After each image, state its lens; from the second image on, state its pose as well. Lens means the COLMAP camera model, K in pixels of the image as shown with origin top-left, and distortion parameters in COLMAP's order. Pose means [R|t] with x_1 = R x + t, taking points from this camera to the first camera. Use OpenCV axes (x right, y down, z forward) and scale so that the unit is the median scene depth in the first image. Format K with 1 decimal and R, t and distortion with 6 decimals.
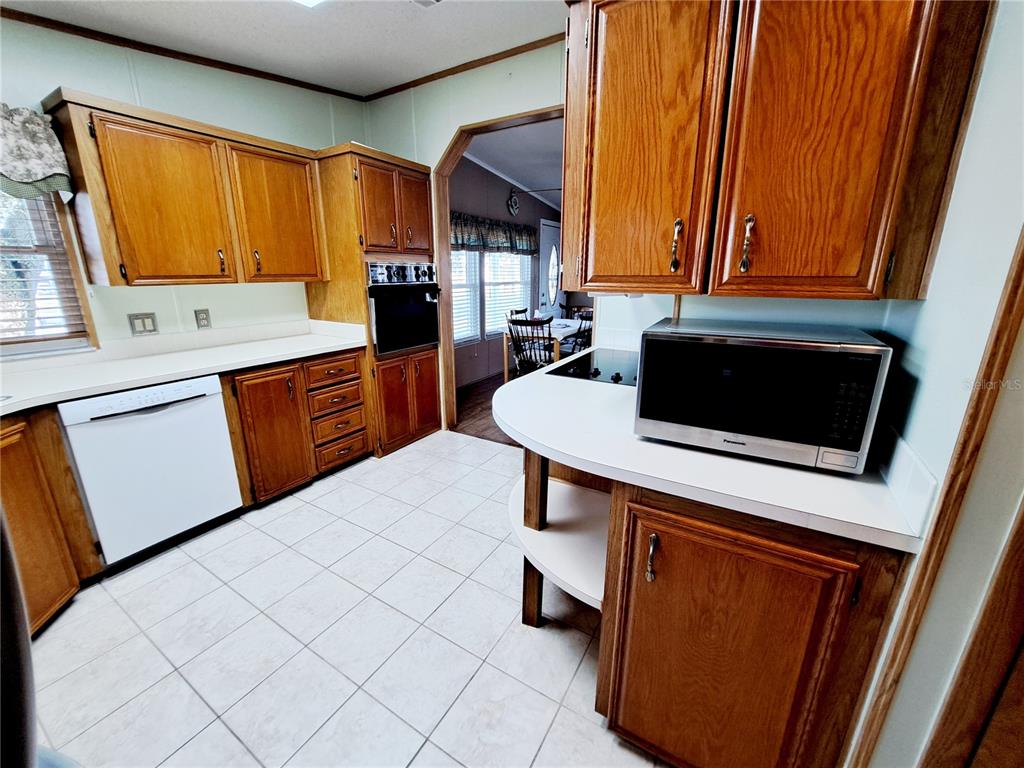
lens RADIAL K [[409.8, 0, 518.1], [0, 409.8, 381.0], [0, 0, 1]] dist [-0.019500, 0.002531]
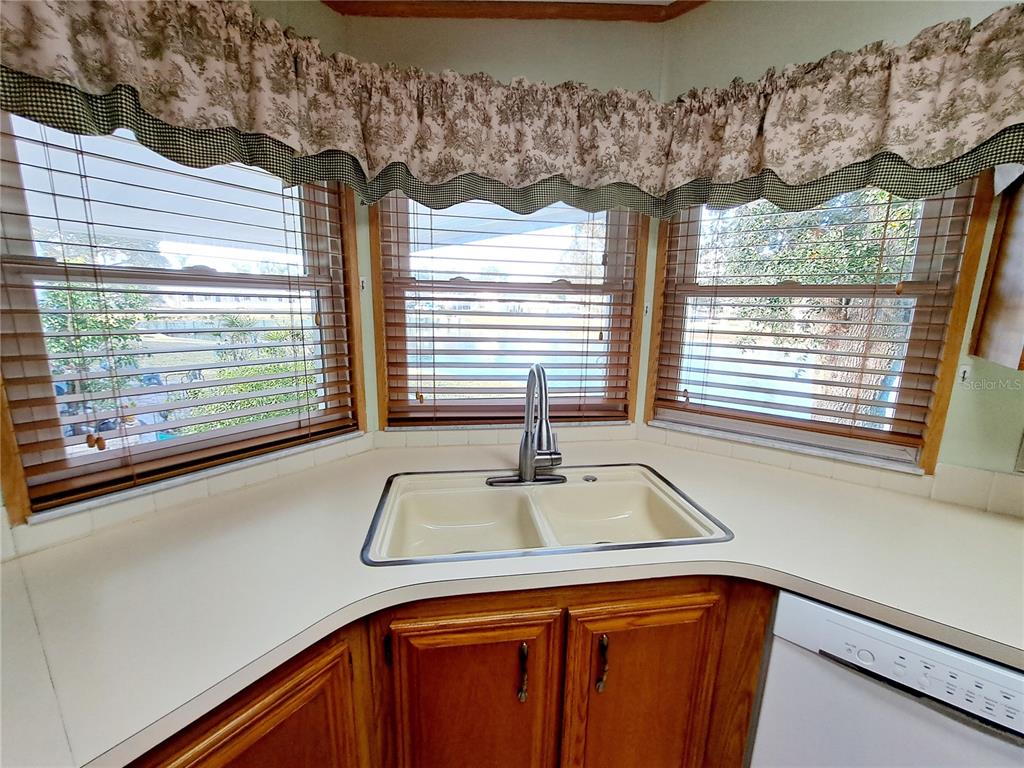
lens RADIAL K [[409.8, 0, 504.5], [0, 409.8, 380.9], [0, 0, 1]] dist [-0.019500, 0.002531]
pose [[-0.098895, 0.174680, -0.979646, -0.510643], [-0.277791, 0.940488, 0.195741, -0.144640], [0.955538, 0.291494, -0.044485, 0.472646]]
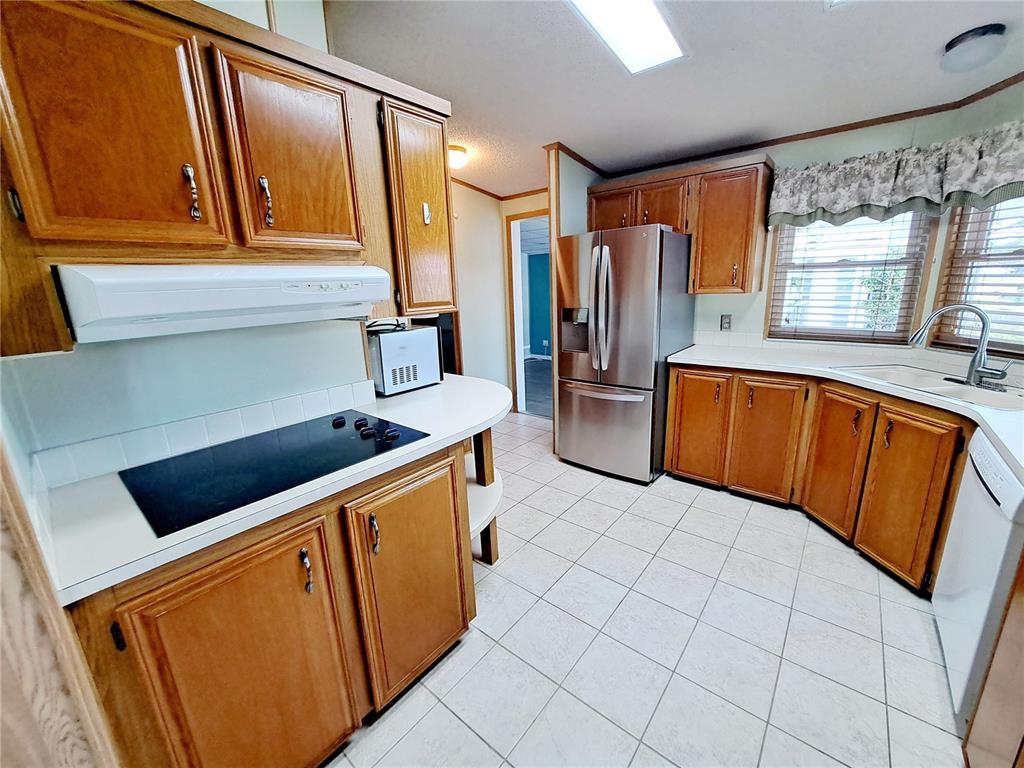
lens RADIAL K [[409.8, 0, 512.0], [0, 409.8, 385.7], [0, 0, 1]] dist [-0.019500, 0.002531]
pose [[-0.987448, -0.010923, 0.157568, -0.187309], [0.068034, 0.870899, 0.486730, -0.407917], [-0.142542, 0.491341, -0.859224, 1.438316]]
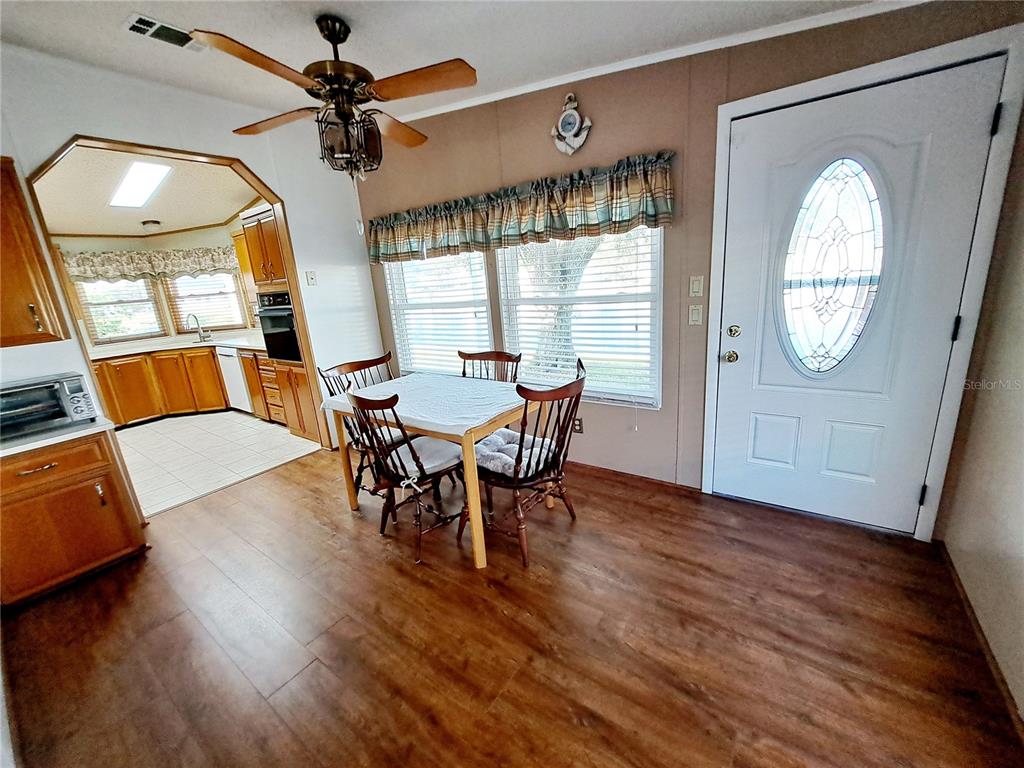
lens RADIAL K [[409.8, 0, 507.0], [0, 409.8, 384.7], [0, 0, 1]] dist [-0.019500, 0.002531]
pose [[-0.089784, 0.249245, -0.964269, 1.256527], [-0.189679, 0.946180, 0.262231, -0.667277], [0.977732, 0.206446, -0.037675, 2.511096]]
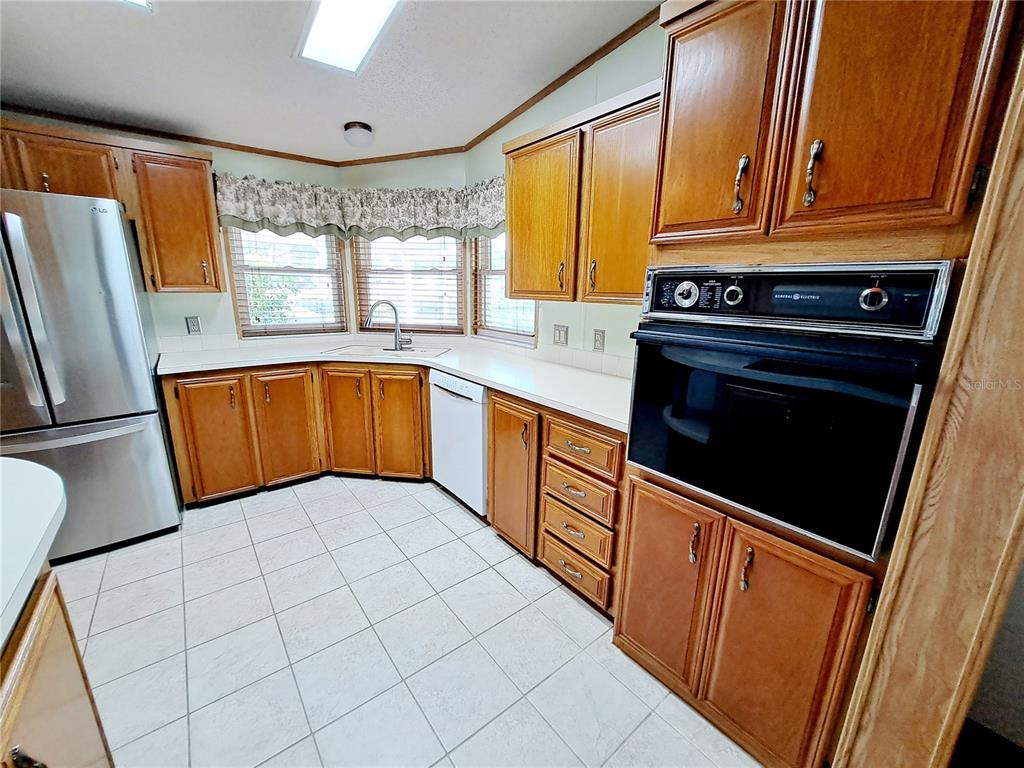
lens RADIAL K [[409.8, 0, 510.8], [0, 409.8, 386.7], [0, 0, 1]] dist [-0.019500, 0.002531]
pose [[-0.353078, 0.206830, -0.912446, 0.167814], [-0.265979, 0.912828, 0.309839, -0.347478], [0.896990, 0.352089, -0.267287, 1.324509]]
